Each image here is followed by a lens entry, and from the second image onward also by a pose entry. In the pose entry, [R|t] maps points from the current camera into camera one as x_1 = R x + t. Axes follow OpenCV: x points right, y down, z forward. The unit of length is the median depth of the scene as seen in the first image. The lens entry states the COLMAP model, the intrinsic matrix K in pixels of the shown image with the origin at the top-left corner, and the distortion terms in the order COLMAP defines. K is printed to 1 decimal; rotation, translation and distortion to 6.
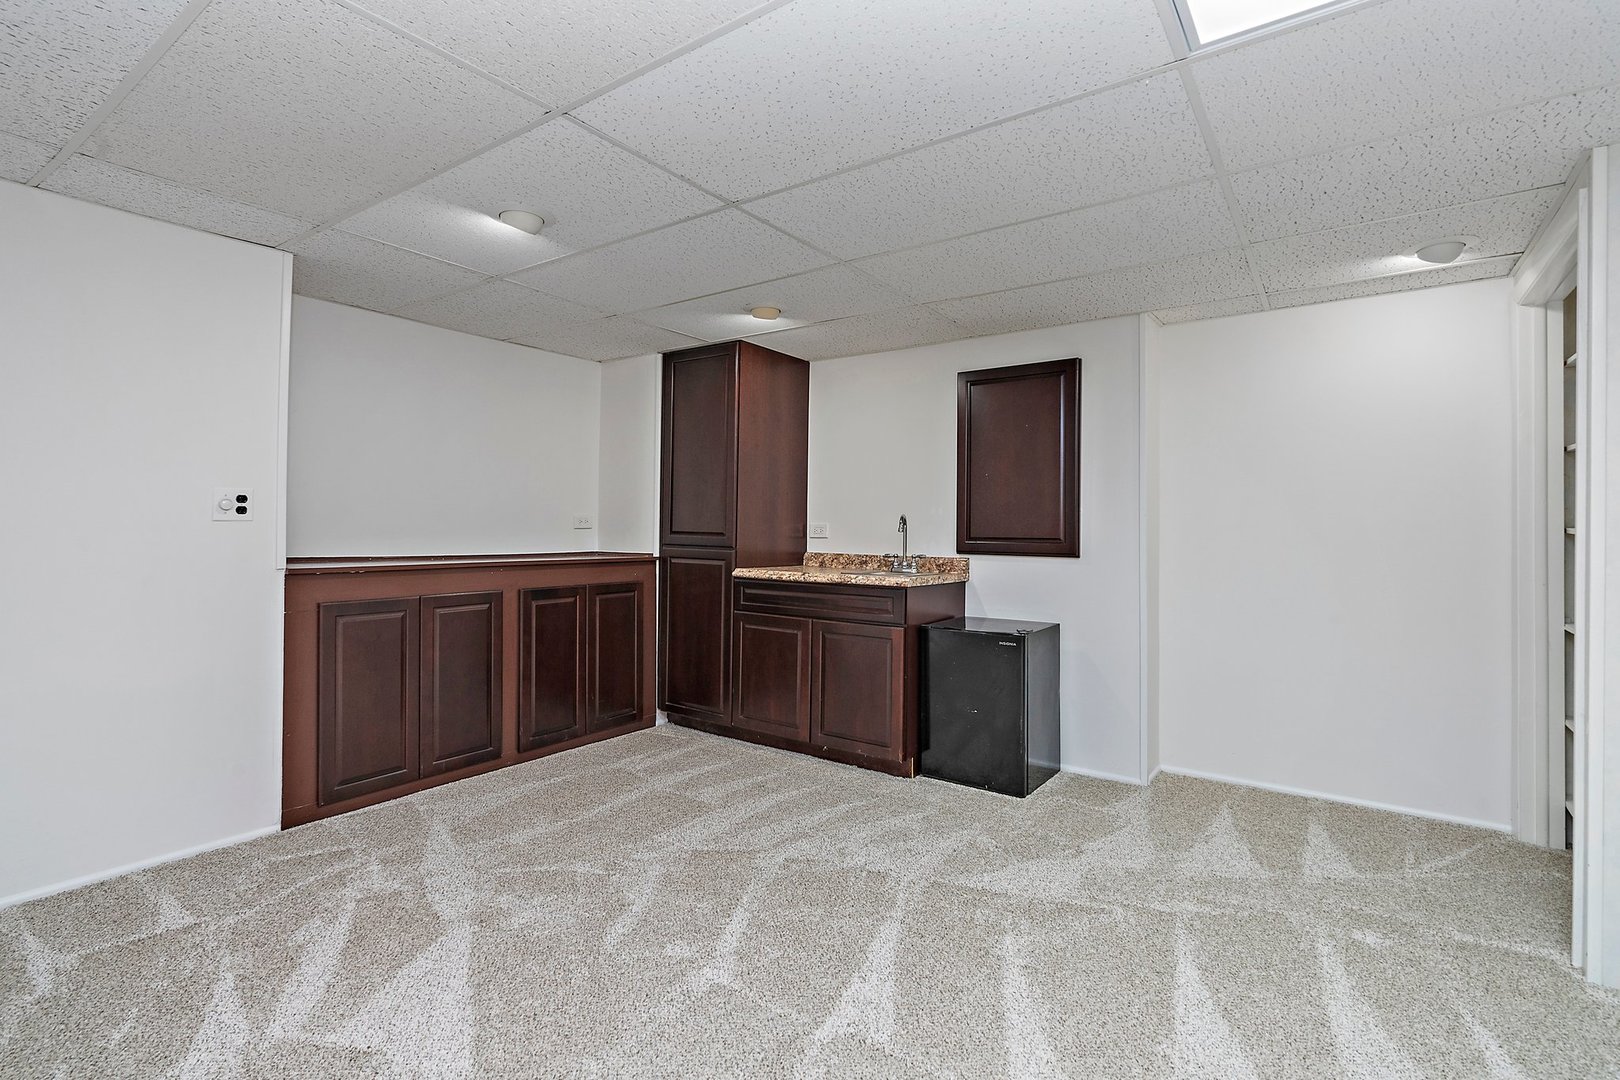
lens RADIAL K [[742.7, 0, 816.6], [0, 742.7, 527.8], [0, 0, 1]] dist [-0.001546, -0.000226]
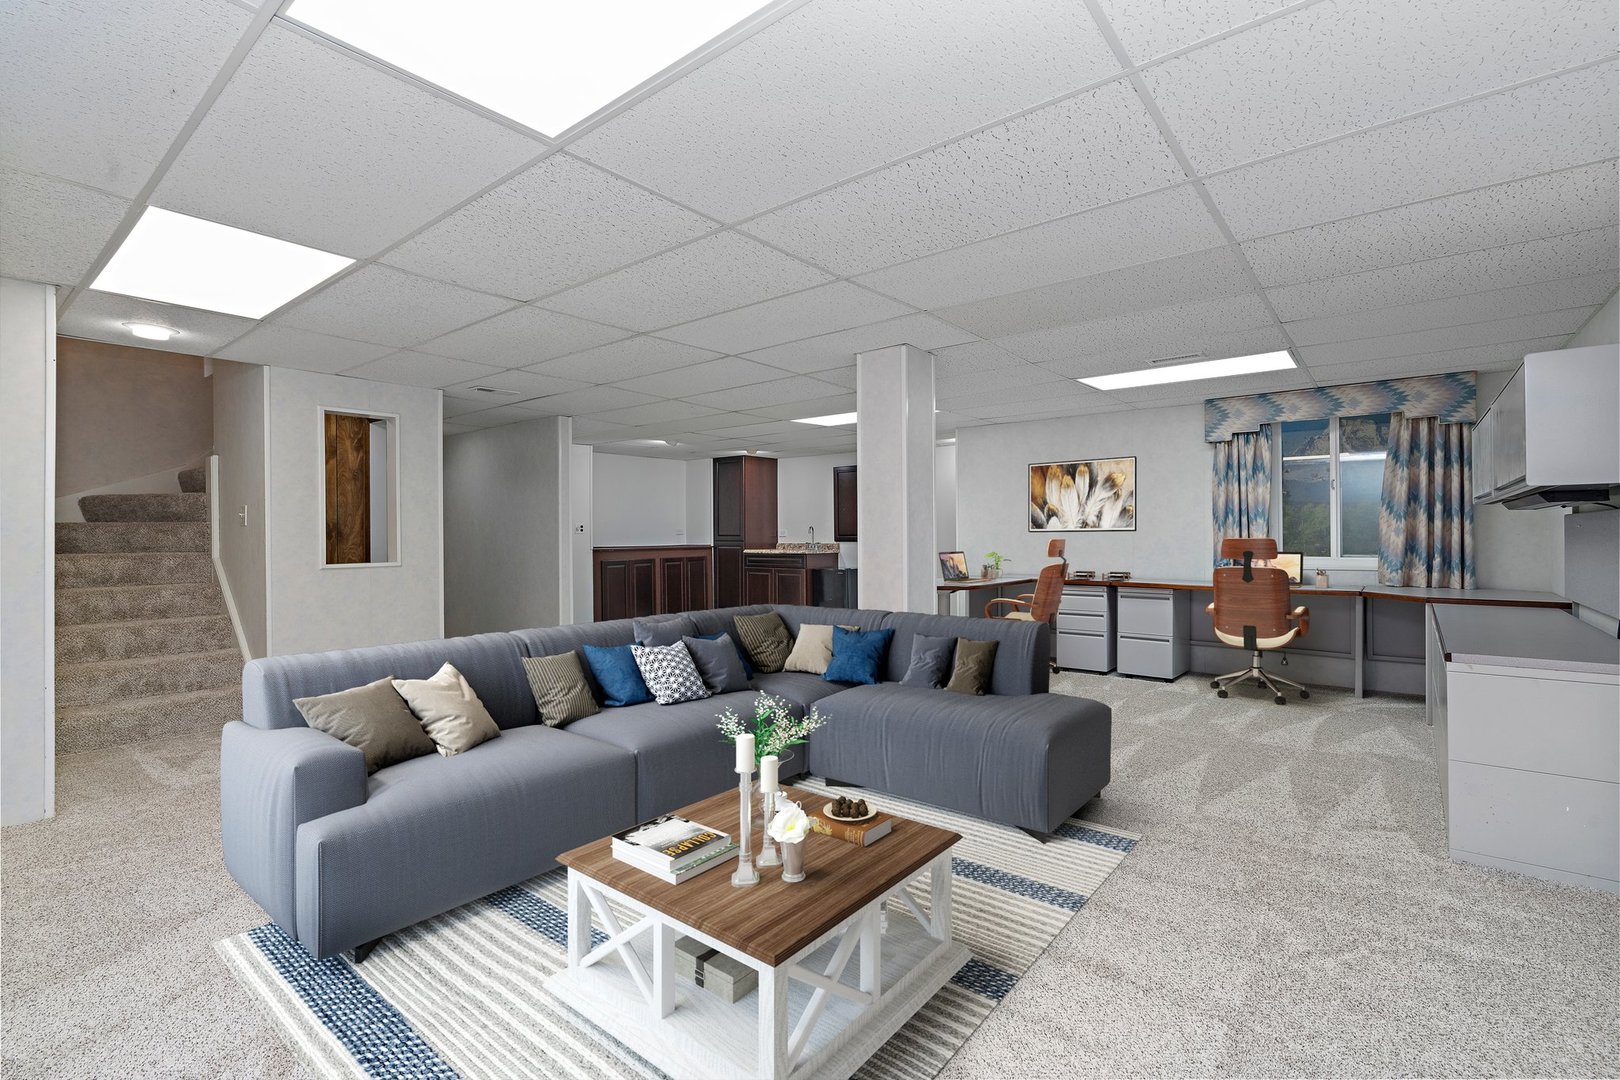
lens RADIAL K [[742.7, 0, 816.6], [0, 742.7, 527.8], [0, 0, 1]] dist [-0.001546, -0.000226]
pose [[0.998356, -0.021228, -0.053233, 0.253530], [0.020804, 0.999747, -0.008505, 0.008932], [0.053400, 0.007384, 0.998546, -1.395958]]
